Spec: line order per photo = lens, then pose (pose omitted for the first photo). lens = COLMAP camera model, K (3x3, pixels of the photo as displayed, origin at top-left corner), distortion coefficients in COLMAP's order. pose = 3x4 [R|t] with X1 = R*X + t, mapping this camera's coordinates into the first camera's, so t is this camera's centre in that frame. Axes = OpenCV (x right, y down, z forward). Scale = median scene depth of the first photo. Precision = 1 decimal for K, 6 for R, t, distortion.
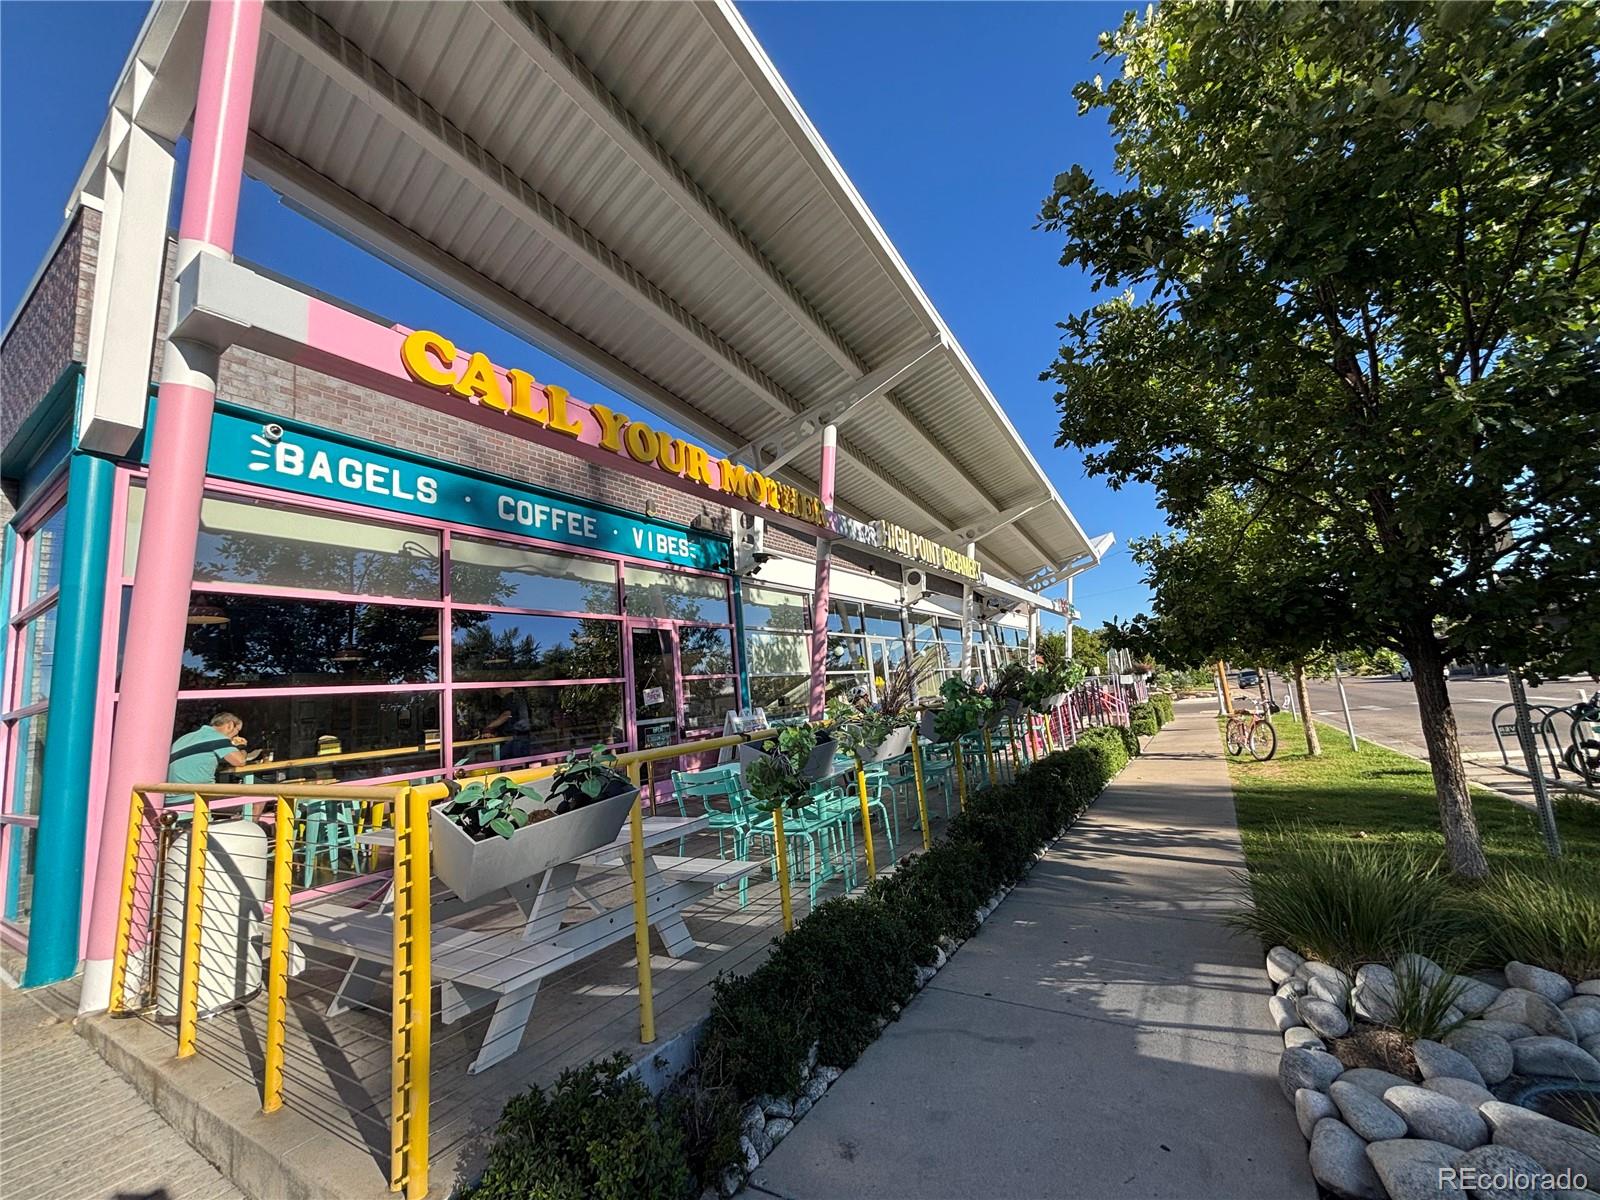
lens RADIAL K [[642.0, 0, 800.0], [0, 642.0, 600.0], [0, 0, 1]] dist [-0.000217, -0.000012]
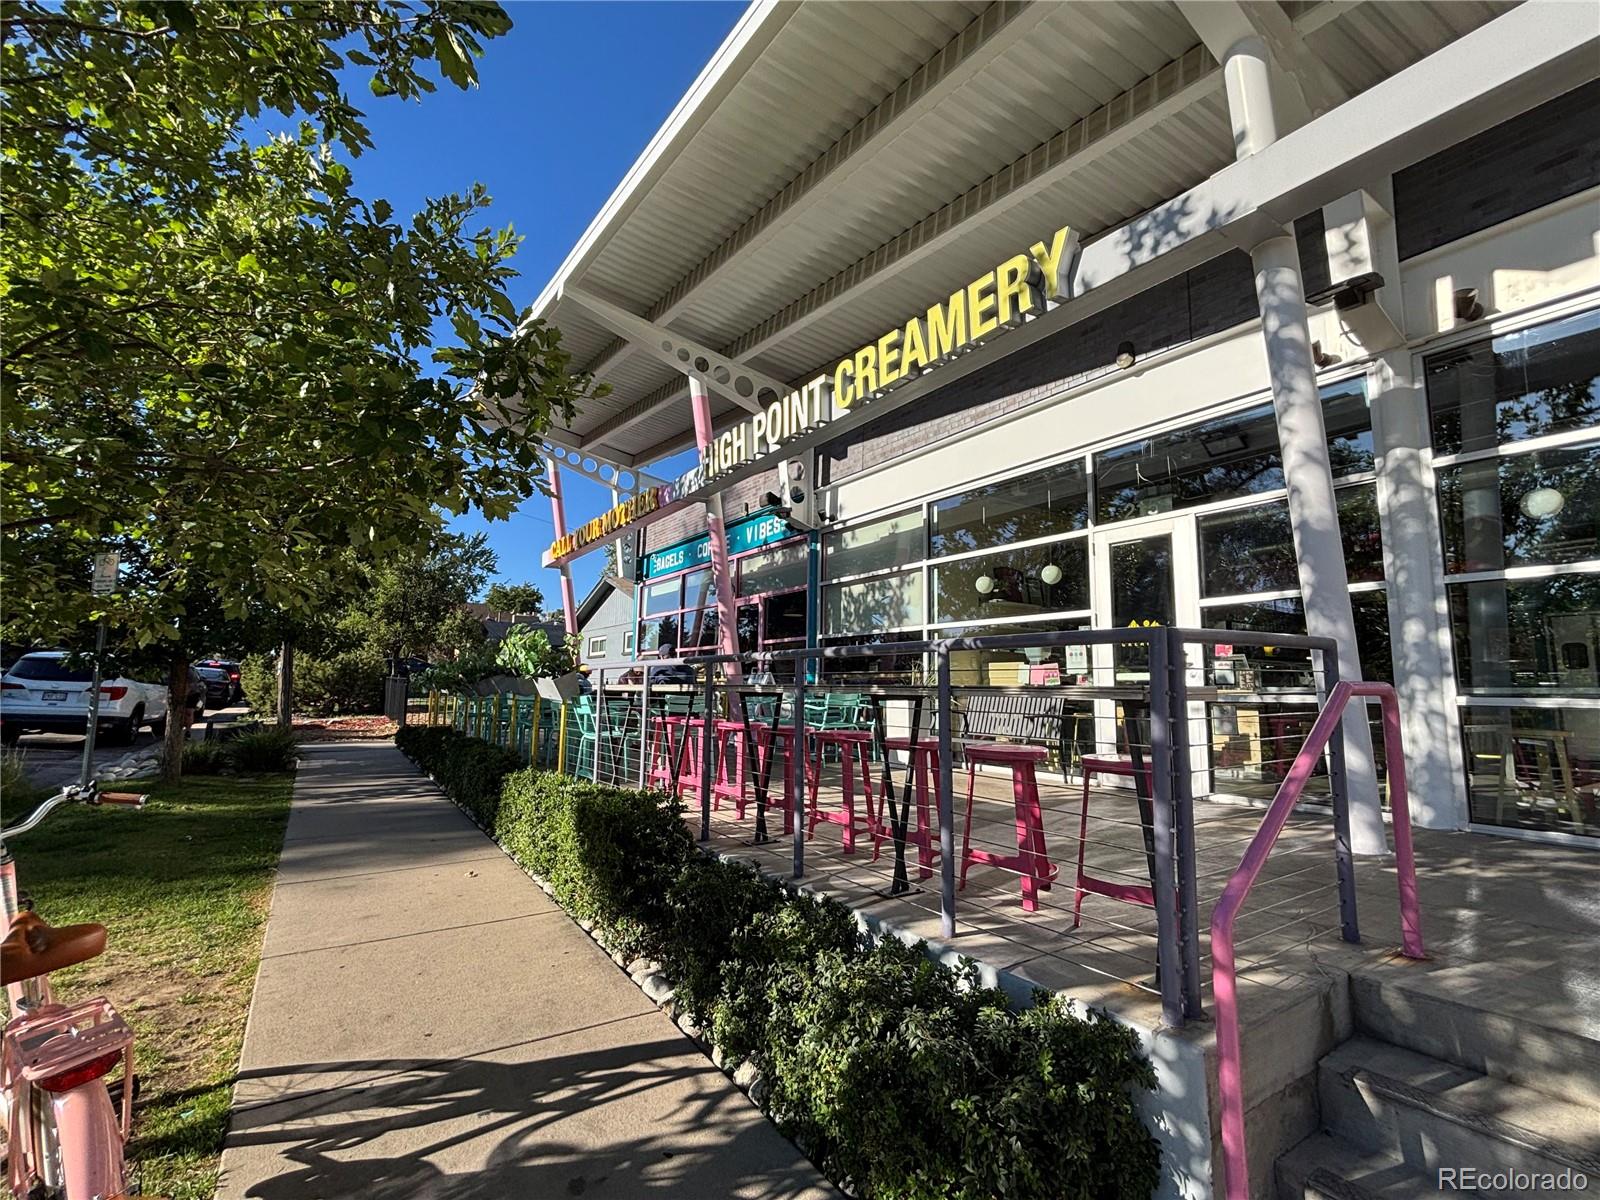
lens RADIAL K [[731.7, 0, 800.0], [0, 731.7, 600.0], [0, 0, 1]] dist [0.000004, -0.000016]
pose [[-0.403246, -0.028527, -0.914647, 0.831936], [0.165091, 0.980846, -0.103377, 0.159286], [0.900076, -0.192687, -0.390813, 1.309321]]
